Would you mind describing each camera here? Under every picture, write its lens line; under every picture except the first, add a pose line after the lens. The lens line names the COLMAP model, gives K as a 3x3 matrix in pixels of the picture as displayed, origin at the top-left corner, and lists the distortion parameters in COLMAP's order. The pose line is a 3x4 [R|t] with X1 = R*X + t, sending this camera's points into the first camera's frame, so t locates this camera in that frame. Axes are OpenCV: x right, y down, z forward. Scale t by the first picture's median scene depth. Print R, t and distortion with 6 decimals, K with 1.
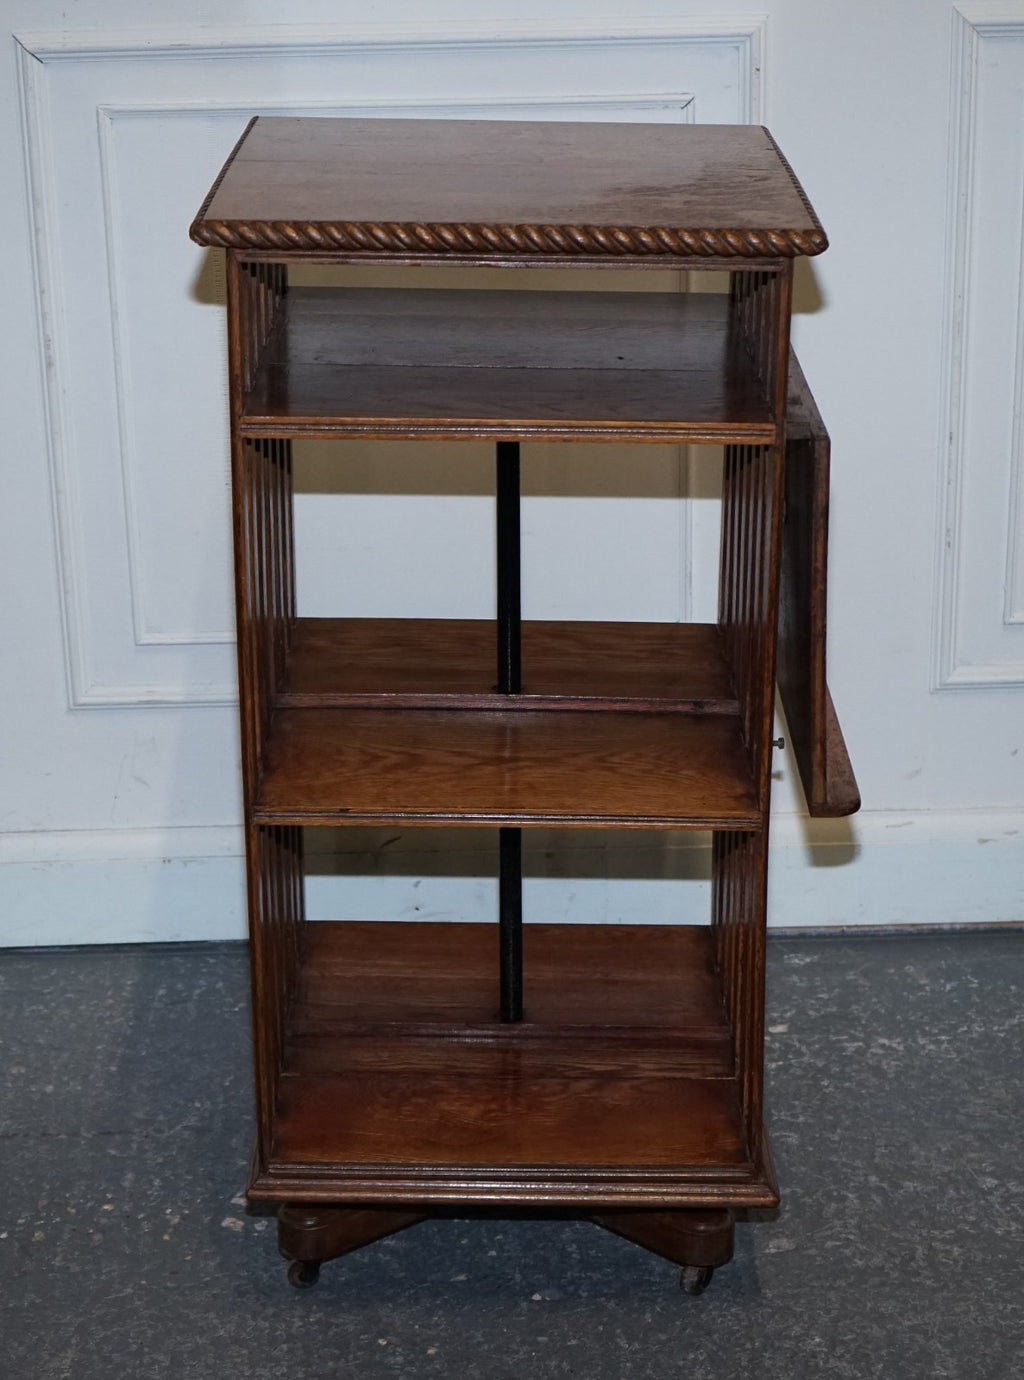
lens RADIAL K [[2754.7, 0, 517.6], [0, 2754.7, 709.0], [0, 0, 1]] dist [0.031719, 0.128360]
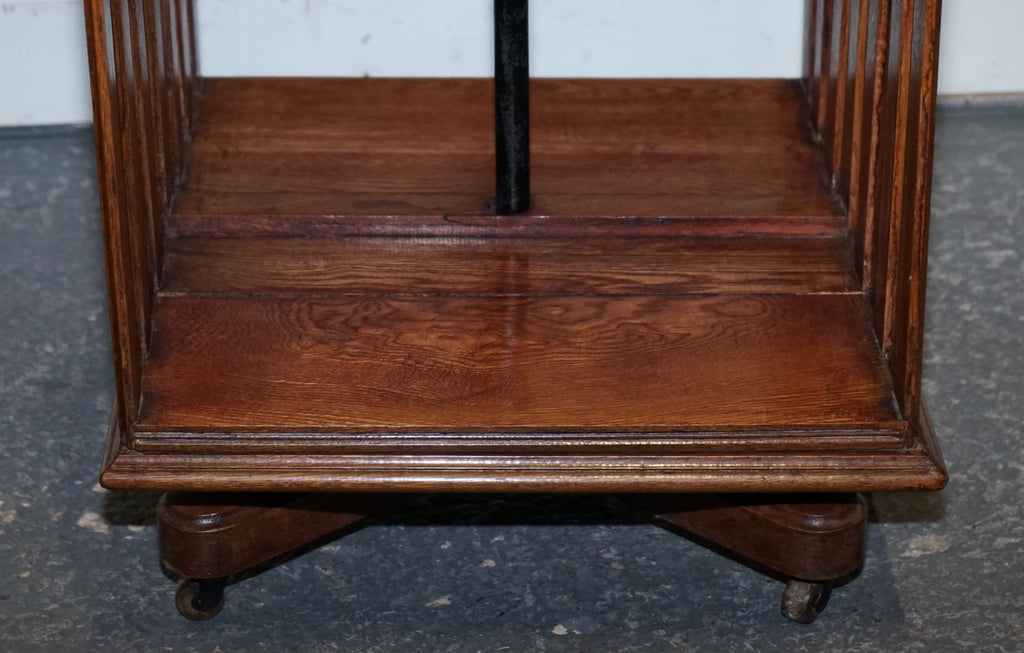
lens RADIAL K [[2775.8, 0, 500.8], [0, 2775.8, 326.6], [0, 0, 1]] dist [-0.161048, 1.099344]
pose [[0.999882, -0.011153, 0.010573, -0.013028], [0.009763, 0.992304, 0.123443, 0.062109], [-0.011868, -0.123325, 0.992295, 0.364101]]
